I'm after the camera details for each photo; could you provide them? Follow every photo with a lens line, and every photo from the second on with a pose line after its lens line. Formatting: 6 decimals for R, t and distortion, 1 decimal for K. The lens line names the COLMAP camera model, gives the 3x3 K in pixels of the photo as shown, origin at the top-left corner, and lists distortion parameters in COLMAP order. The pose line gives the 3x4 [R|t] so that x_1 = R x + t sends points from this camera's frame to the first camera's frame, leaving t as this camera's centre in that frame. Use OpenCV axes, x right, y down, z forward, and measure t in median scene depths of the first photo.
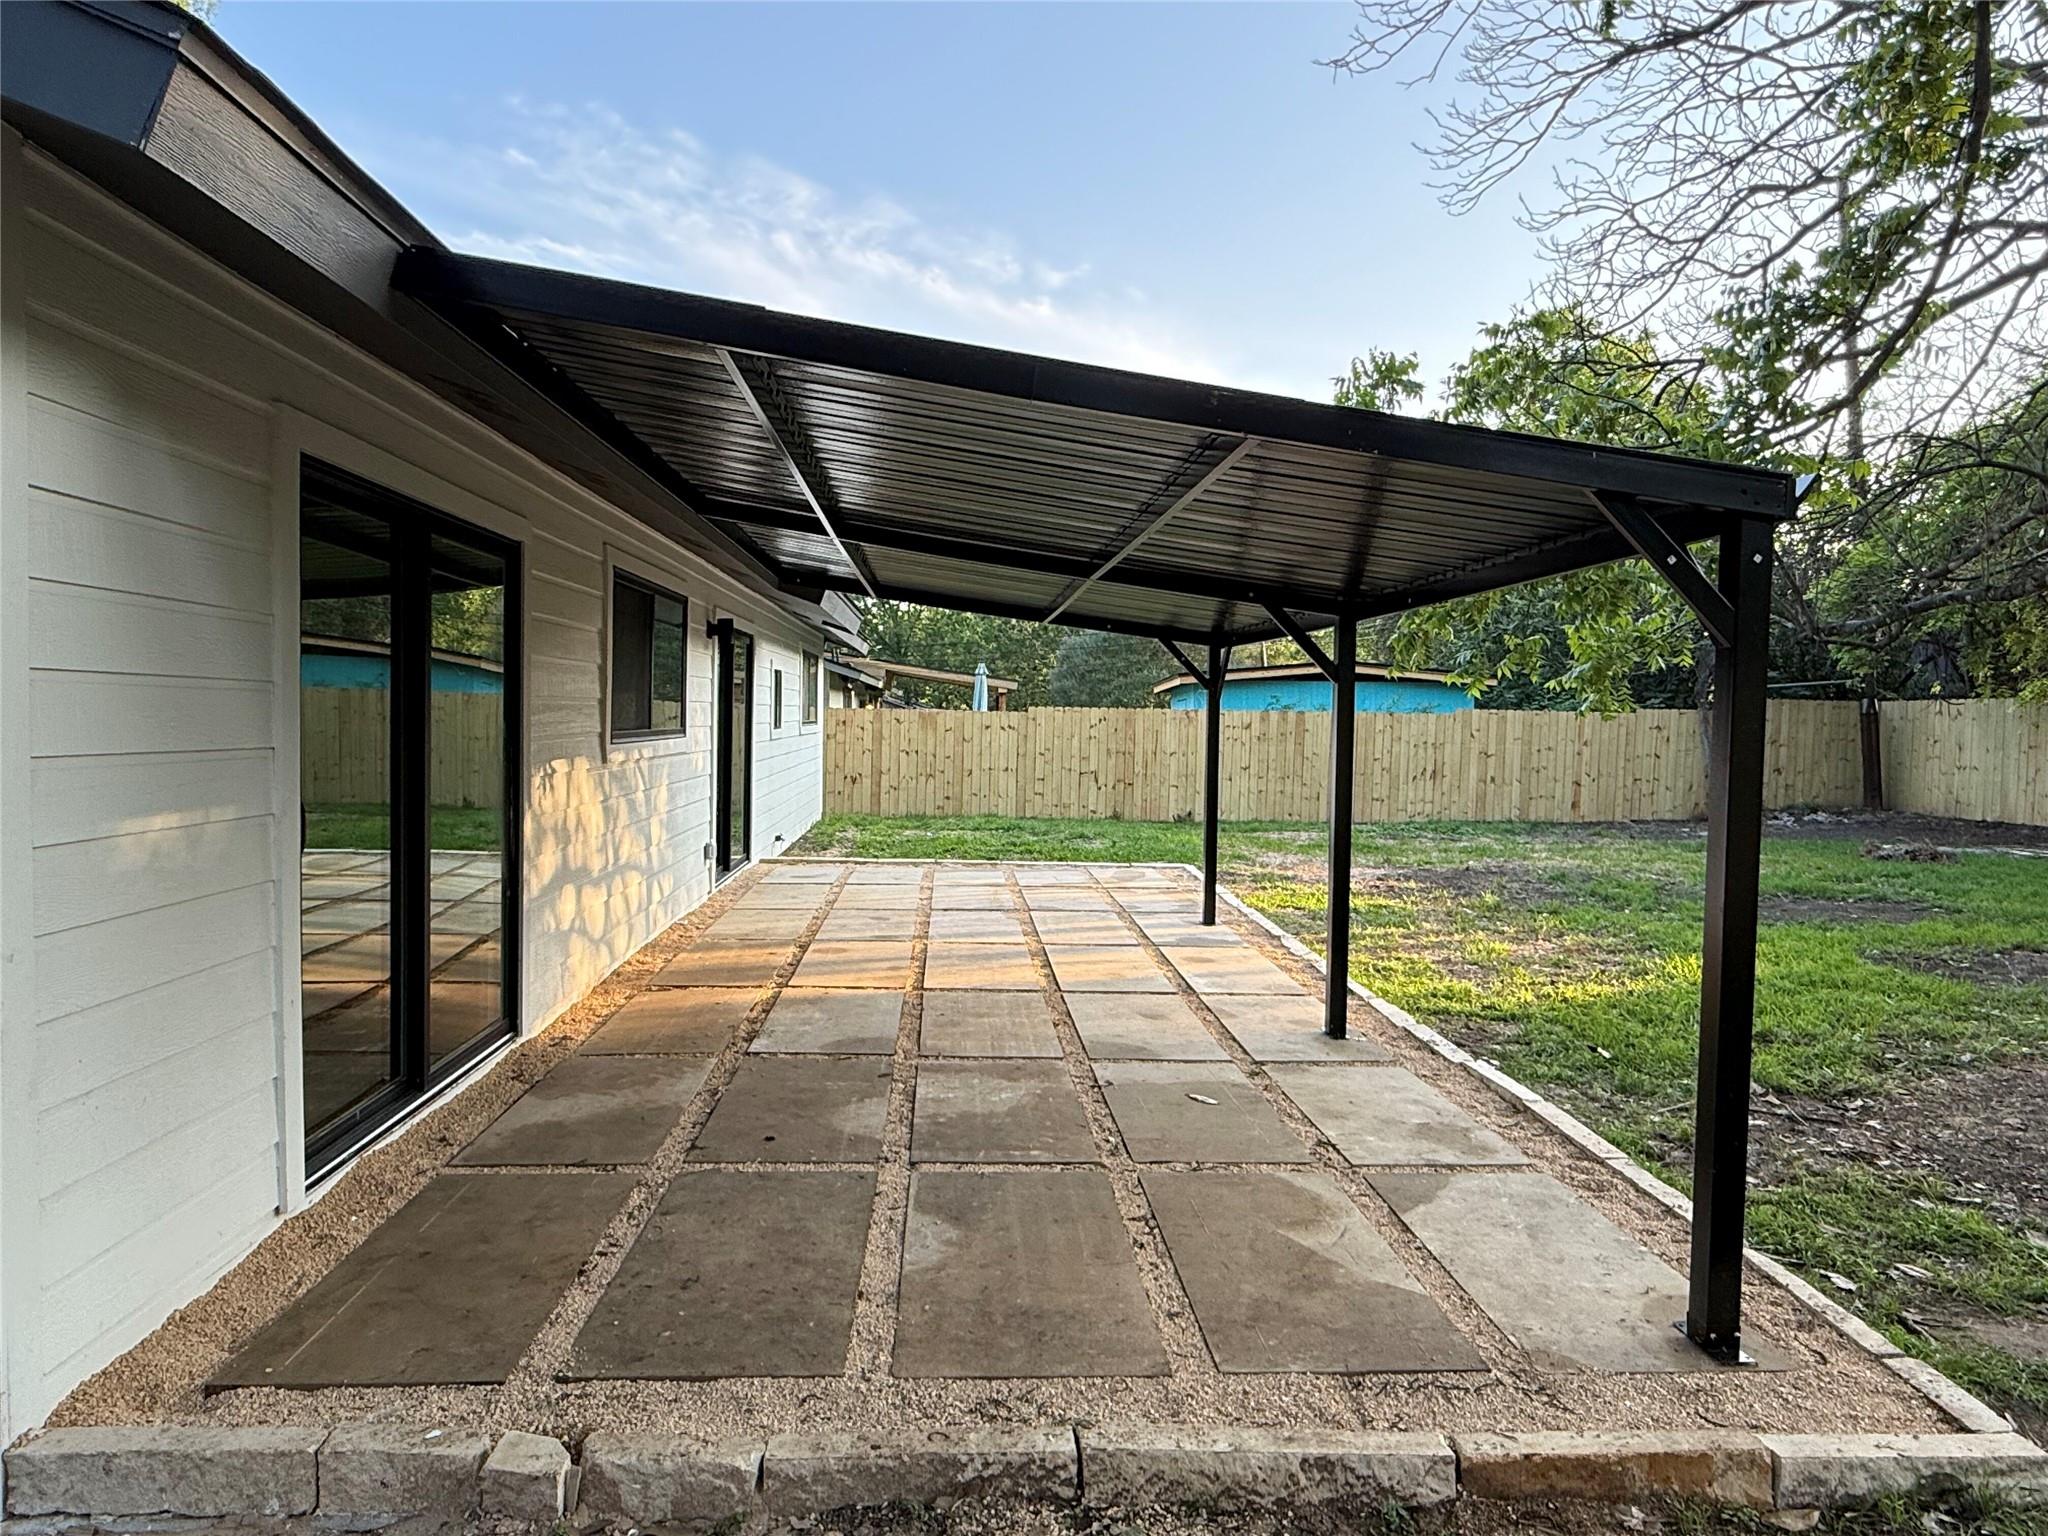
lens RADIAL K [[1265.7, 0, 1024.0], [0, 1265.7, 768.0], [0, 0, 1]] dist [-0.002518, -0.000373]
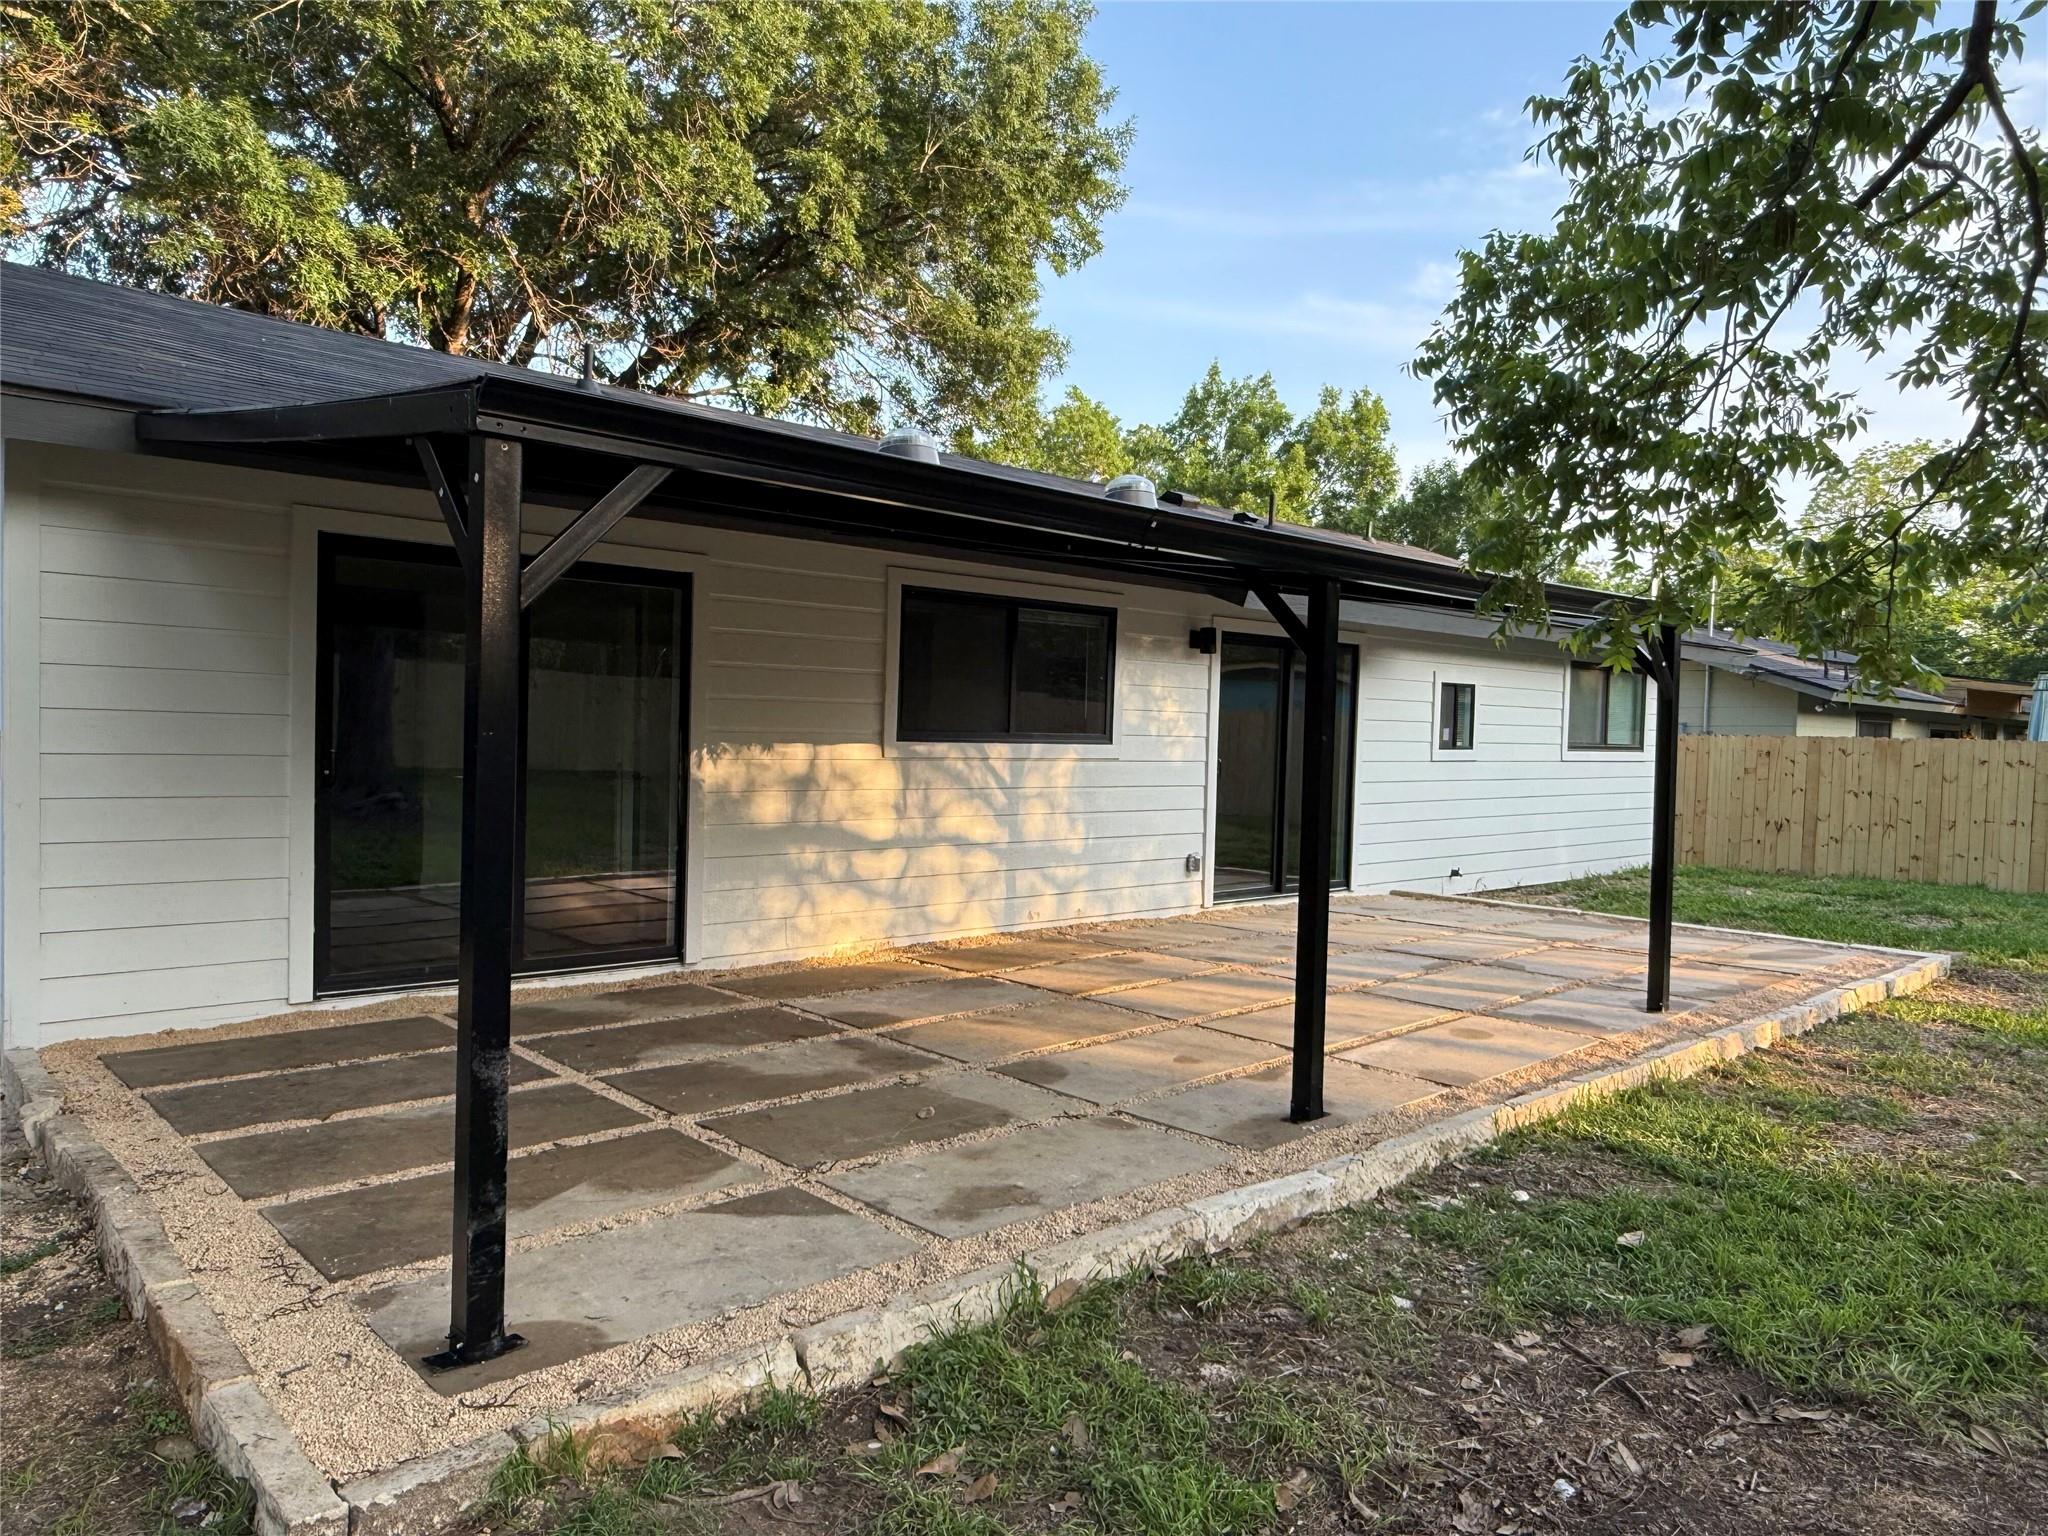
lens RADIAL K [[1366.5, 0, 1024.0], [0, 1366.5, 768.0], [0, 0, 1]] dist [0.007882, -0.002931]
pose [[0.653327, 0.019963, -0.756812, 0.591978], [-0.044905, 0.998914, -0.012415, 0.013314], [0.755743, 0.042095, 0.653514, 0.250185]]
